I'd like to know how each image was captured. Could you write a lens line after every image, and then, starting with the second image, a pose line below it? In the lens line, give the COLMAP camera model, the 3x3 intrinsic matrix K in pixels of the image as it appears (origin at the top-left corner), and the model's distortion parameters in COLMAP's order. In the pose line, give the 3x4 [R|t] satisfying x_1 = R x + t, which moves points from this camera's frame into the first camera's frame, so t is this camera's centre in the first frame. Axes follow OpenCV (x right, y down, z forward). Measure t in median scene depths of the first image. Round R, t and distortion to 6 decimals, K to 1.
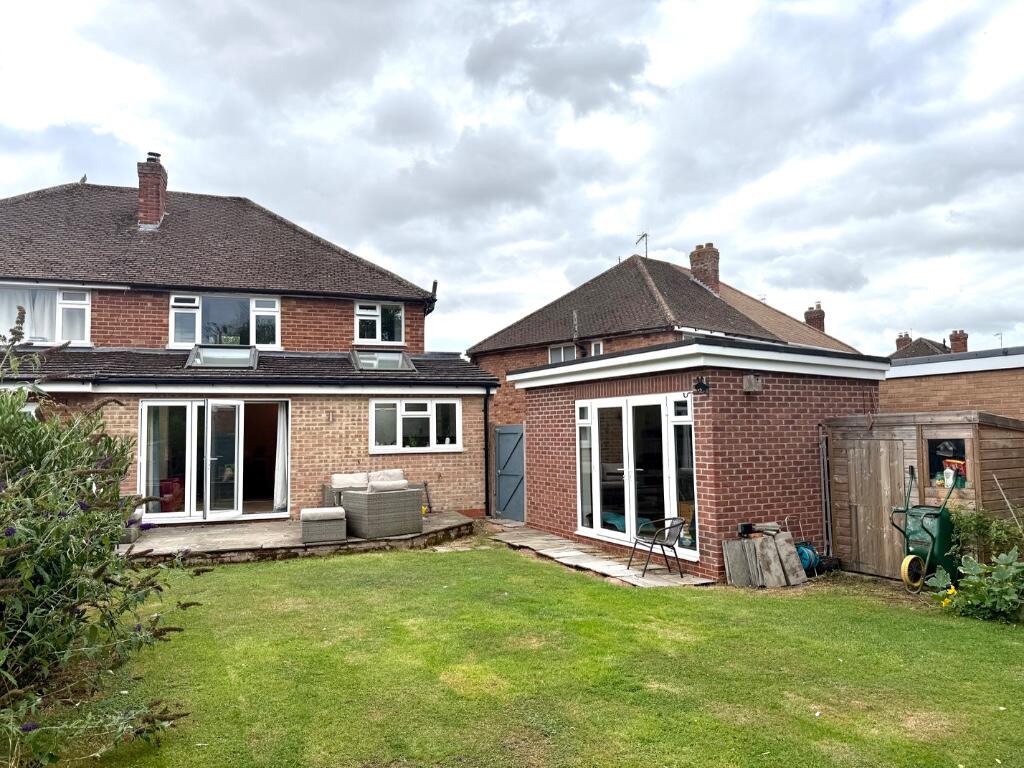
lens RADIAL K [[703.9, 0, 512.0], [0, 703.9, 384.0], [0, 0, 1]] dist [0.003464, -0.001826]
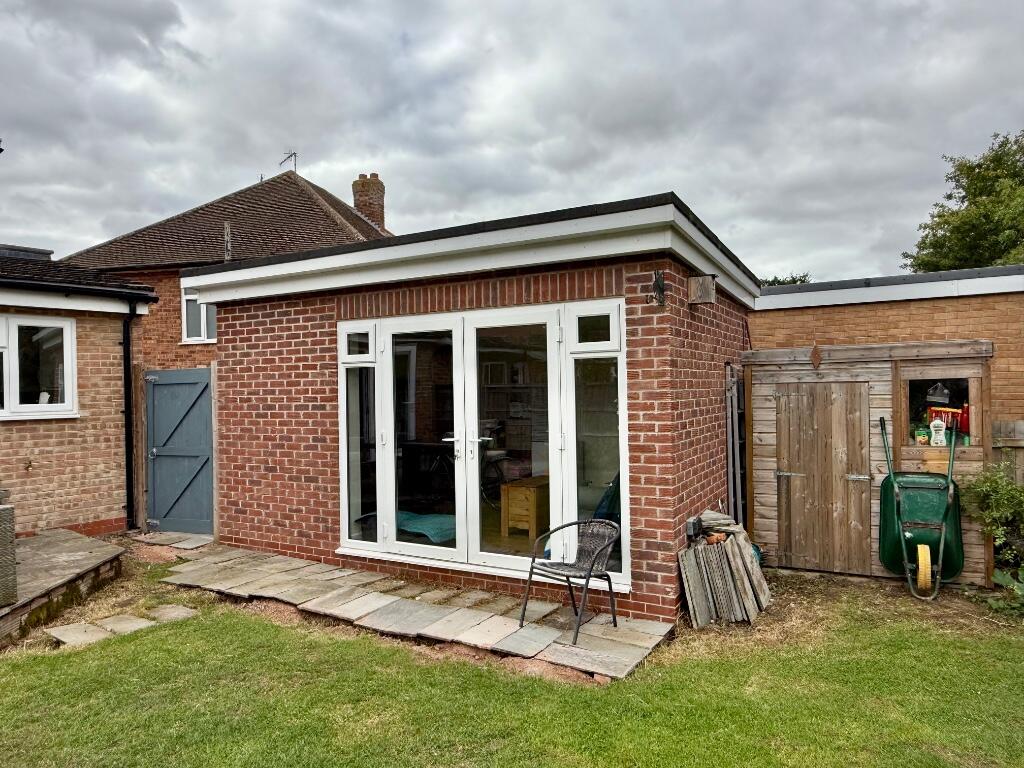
lens RADIAL K [[677.6, 0, 512.0], [0, 677.6, 384.0], [0, 0, 1]] dist [-0.003721, -0.001676]
pose [[0.833342, 0.000934, 0.552757, -0.102661], [-0.029300, 0.998667, 0.042485, 0.049371], [-0.551981, -0.051600, 0.832259, 0.492997]]
